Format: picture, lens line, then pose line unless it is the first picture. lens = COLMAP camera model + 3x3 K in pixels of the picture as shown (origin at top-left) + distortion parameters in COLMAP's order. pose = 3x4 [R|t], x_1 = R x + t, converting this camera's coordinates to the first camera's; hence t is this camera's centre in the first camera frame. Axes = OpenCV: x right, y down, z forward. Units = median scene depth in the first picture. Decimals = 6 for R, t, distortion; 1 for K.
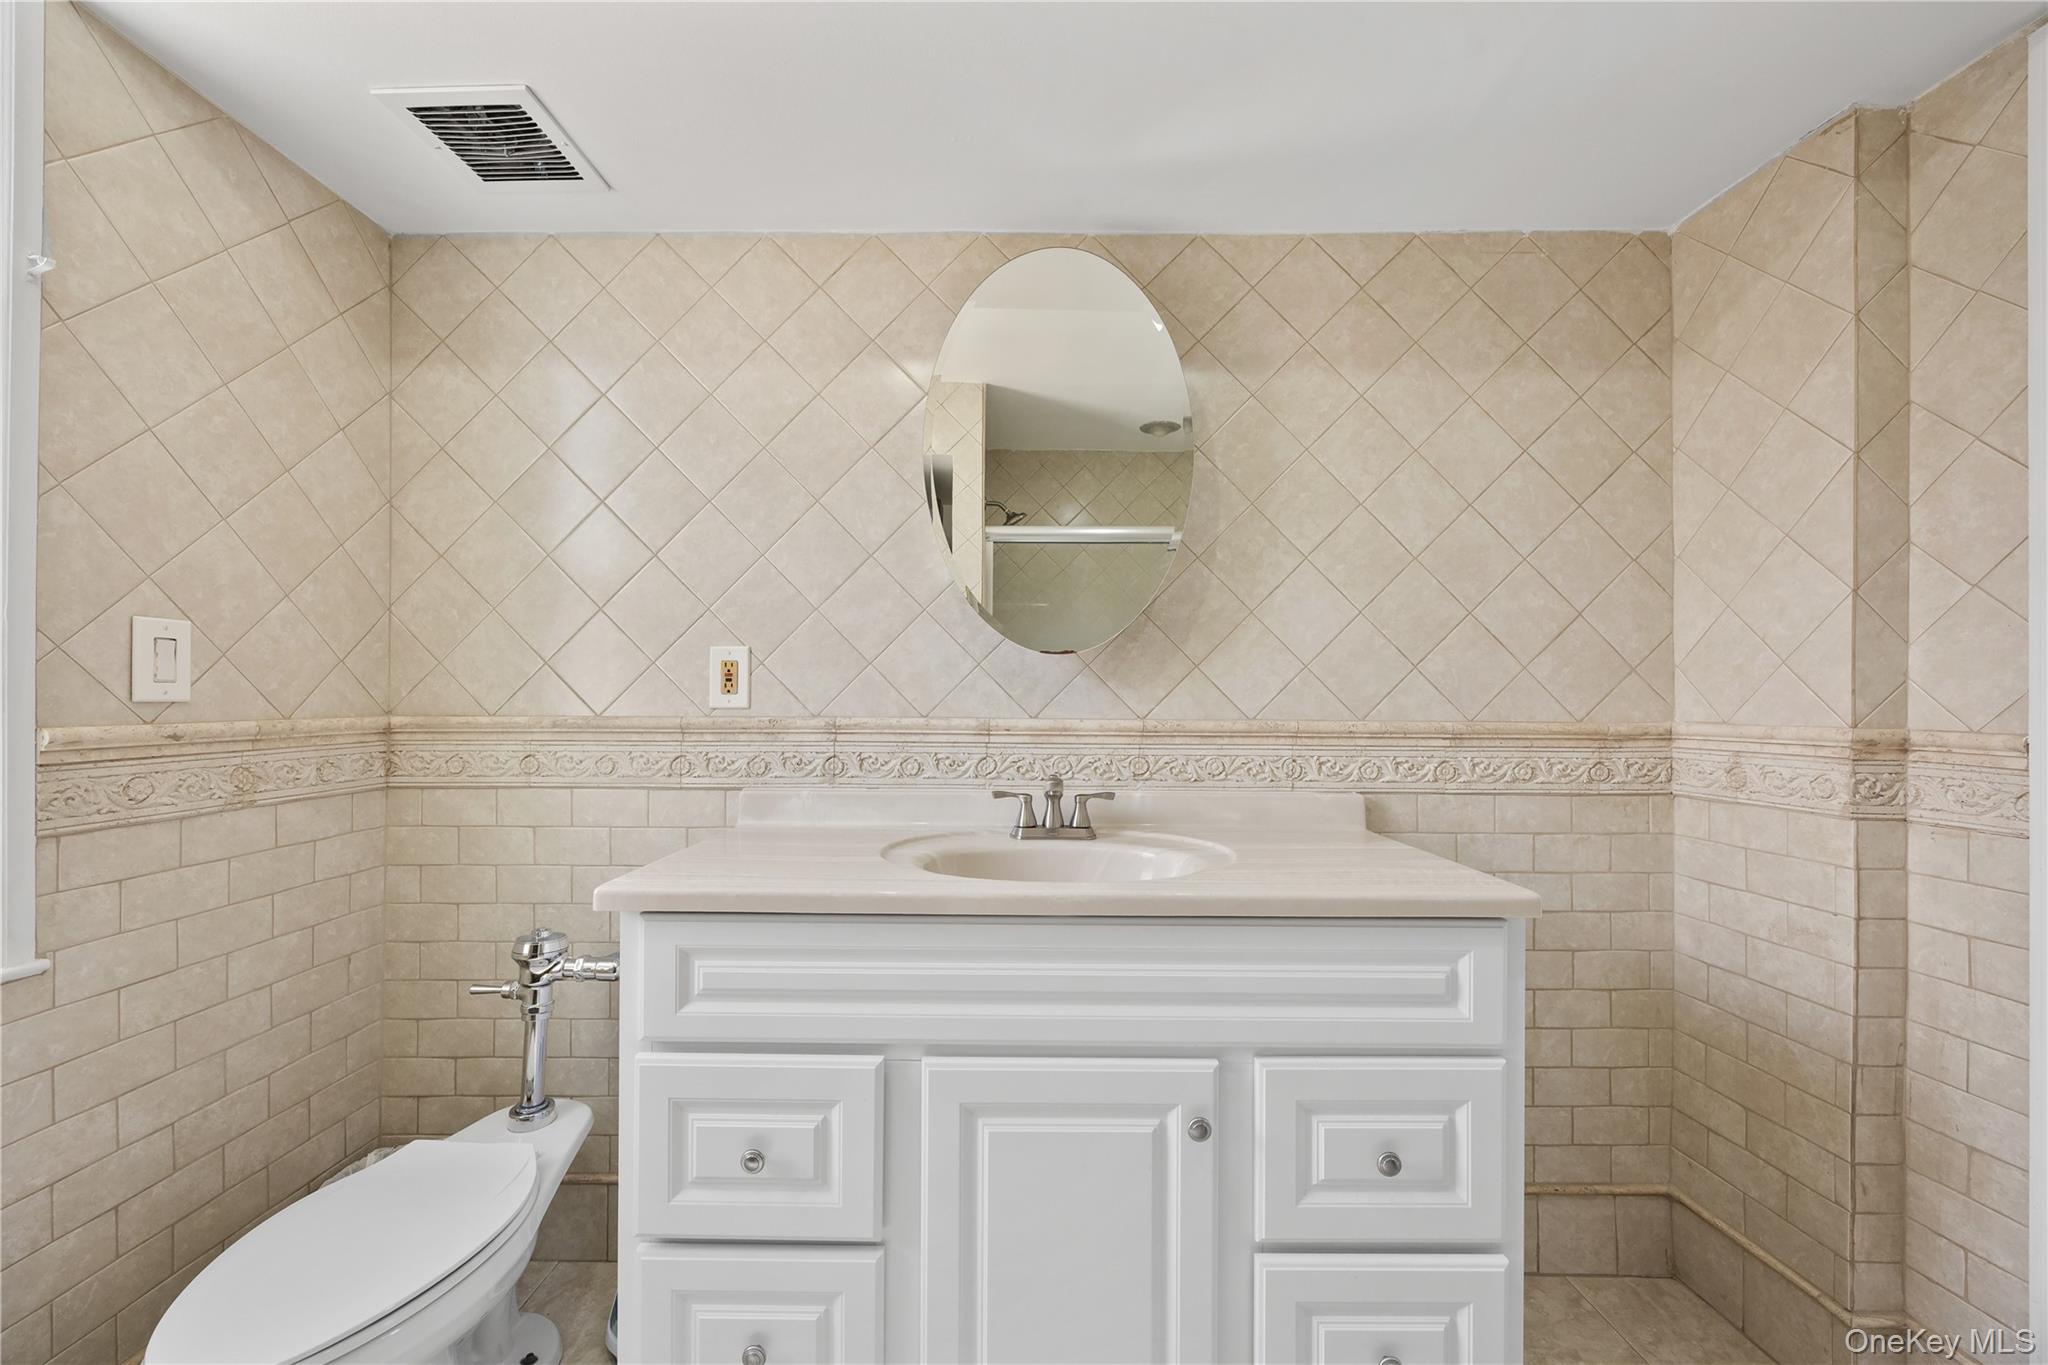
lens RADIAL K [[794.0, 0, 1023.2], [0, 794.0, 699.2], [0, 0, 1]] dist [-0.001110, -0.000775]
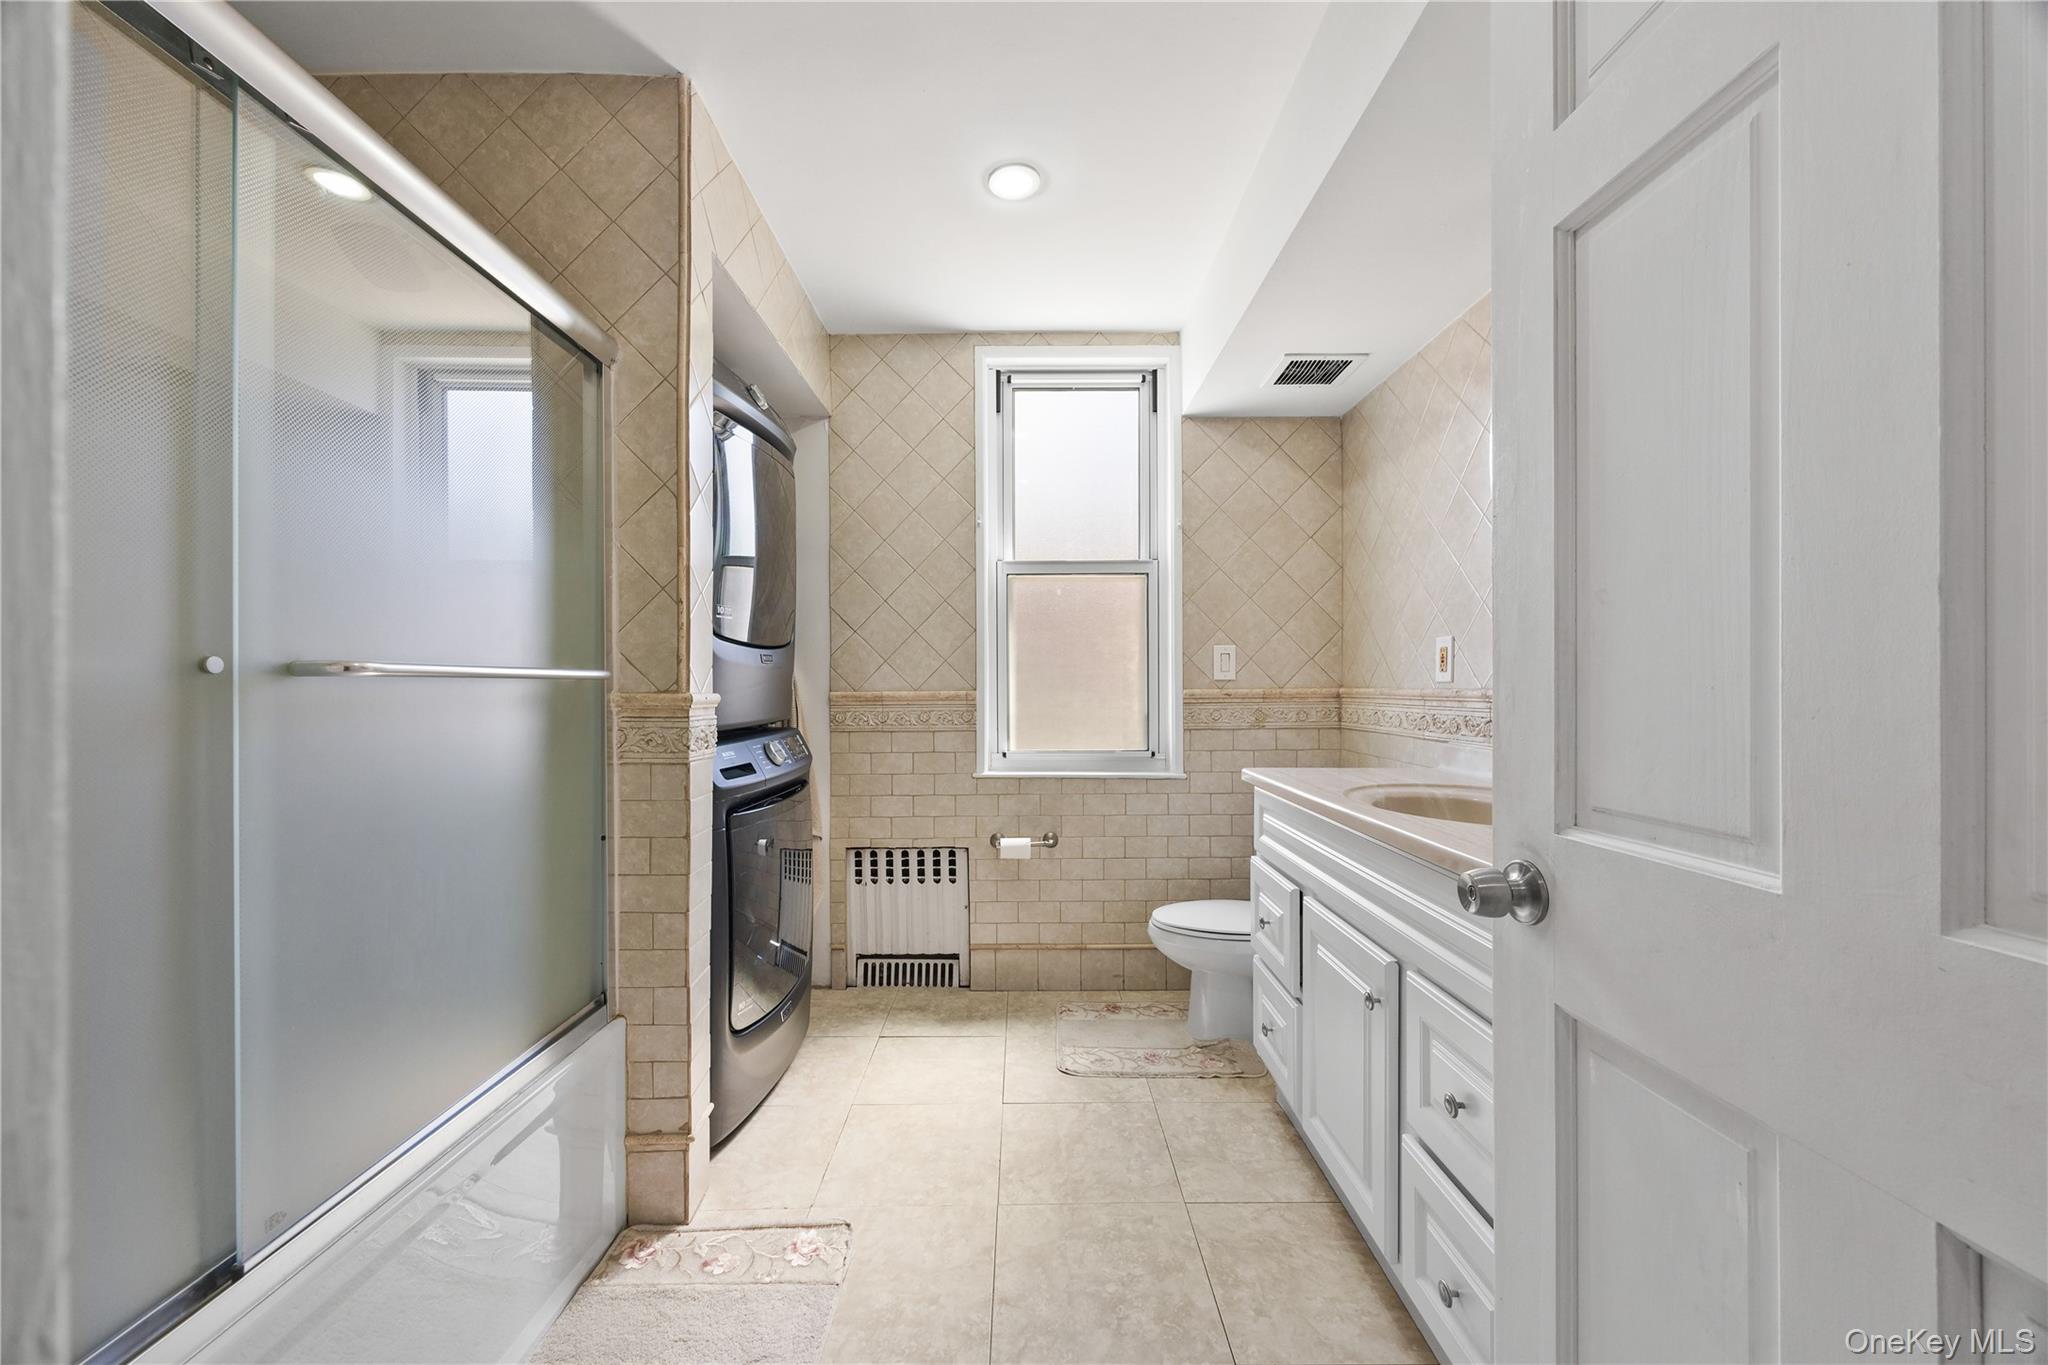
lens RADIAL K [[794.0, 0, 1031.5], [0, 794.0, 682.0], [0, 0, 1]] dist [-0.001110, -0.000775]
pose [[0.029540, -0.003957, -0.999556, 1.095413], [0.004468, 0.999983, -0.003826, 0.013537], [0.999554, -0.004353, 0.029557, 0.285570]]
